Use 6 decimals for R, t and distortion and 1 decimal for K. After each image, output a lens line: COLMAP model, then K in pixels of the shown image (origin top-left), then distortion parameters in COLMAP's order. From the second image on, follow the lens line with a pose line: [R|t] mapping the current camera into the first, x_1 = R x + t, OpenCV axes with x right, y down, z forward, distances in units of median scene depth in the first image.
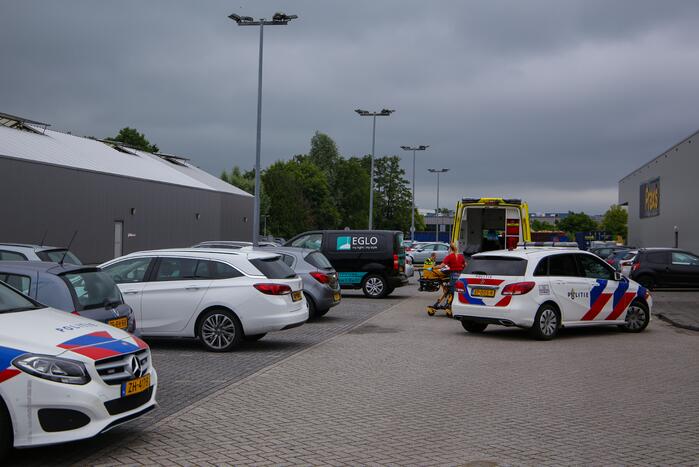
lens RADIAL K [[885.2, 0, 349.5], [0, 885.2, 233.5], [0, 0, 1]] dist [0.075041, 0.028306]
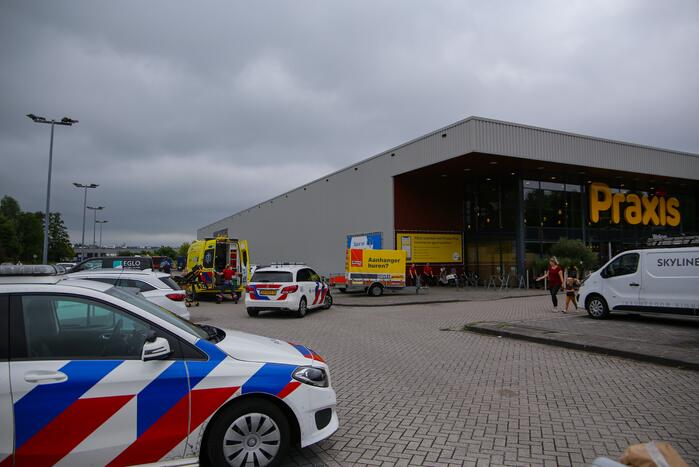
lens RADIAL K [[468.8, 0, 305.3], [0, 468.8, 236.4], [0, 0, 1]] dist [-0.007228, -0.000015]
pose [[0.860147, 0.012588, 0.509892, -0.253103], [0.010077, 0.999081, -0.041664, -0.003891], [-0.509947, 0.040976, 0.859229, 0.175498]]
